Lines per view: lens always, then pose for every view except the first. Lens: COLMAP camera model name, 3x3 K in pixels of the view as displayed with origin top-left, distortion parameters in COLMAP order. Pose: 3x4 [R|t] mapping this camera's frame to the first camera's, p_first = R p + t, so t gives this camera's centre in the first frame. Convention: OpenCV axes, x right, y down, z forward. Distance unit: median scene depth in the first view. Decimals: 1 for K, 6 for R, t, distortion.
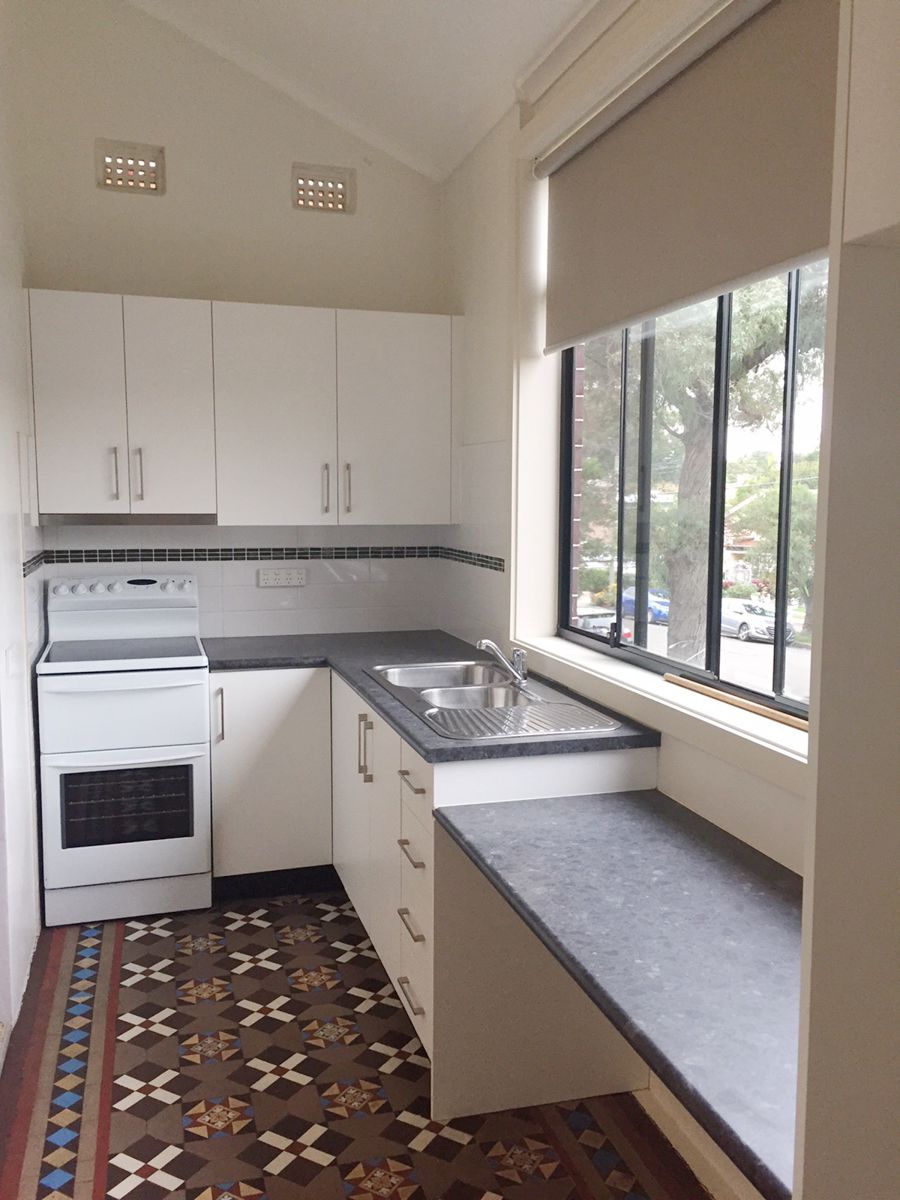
lens RADIAL K [[1019.8, 0, 450.0], [0, 1019.8, 600.0], [0, 0, 1]] dist [0.002076, -0.002389]
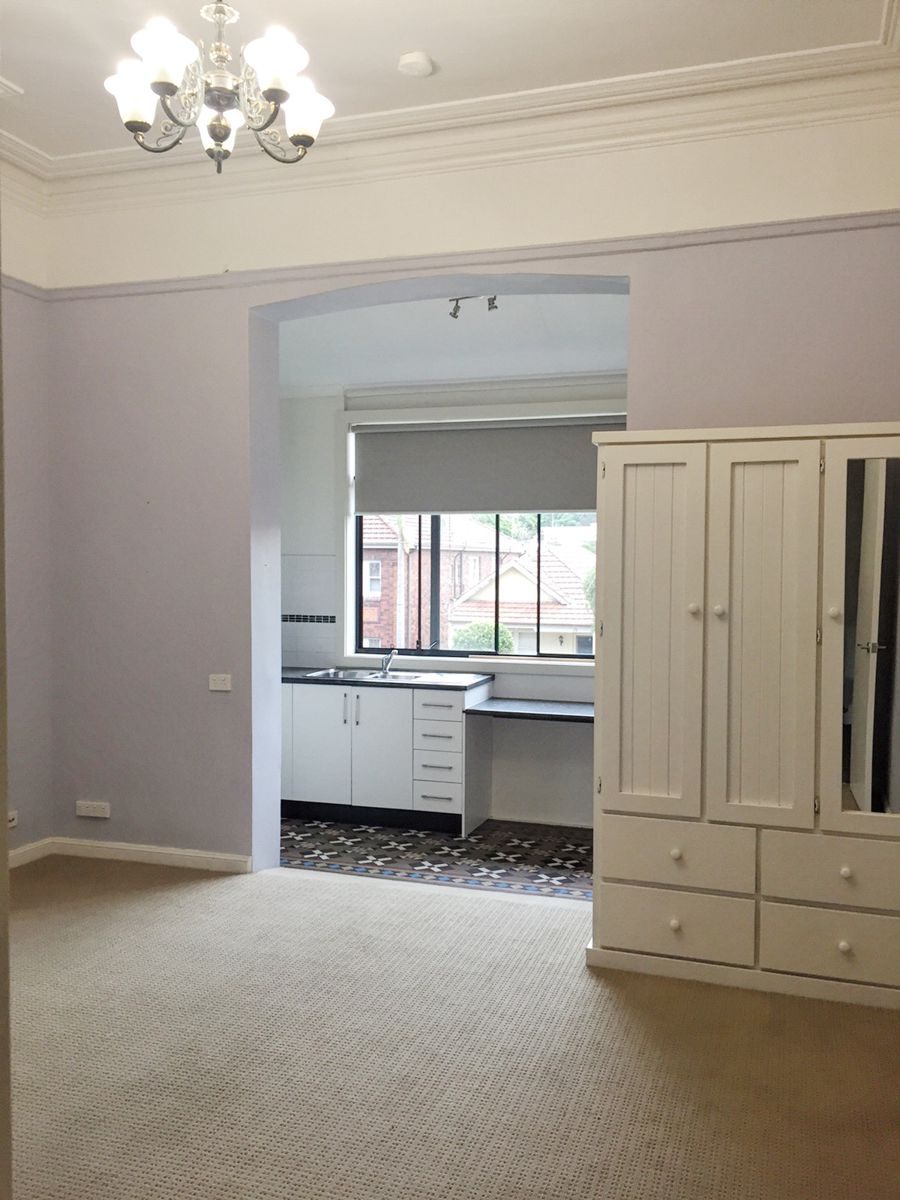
lens RADIAL K [[1019.8, 0, 450.0], [0, 1019.8, 600.0], [0, 0, 1]] dist [0.002076, -0.002389]
pose [[0.576784, -0.034084, 0.816185, -1.961871], [0.081266, 0.996567, -0.015812, -0.029553], [-0.812844, 0.075448, 0.577574, -0.434504]]
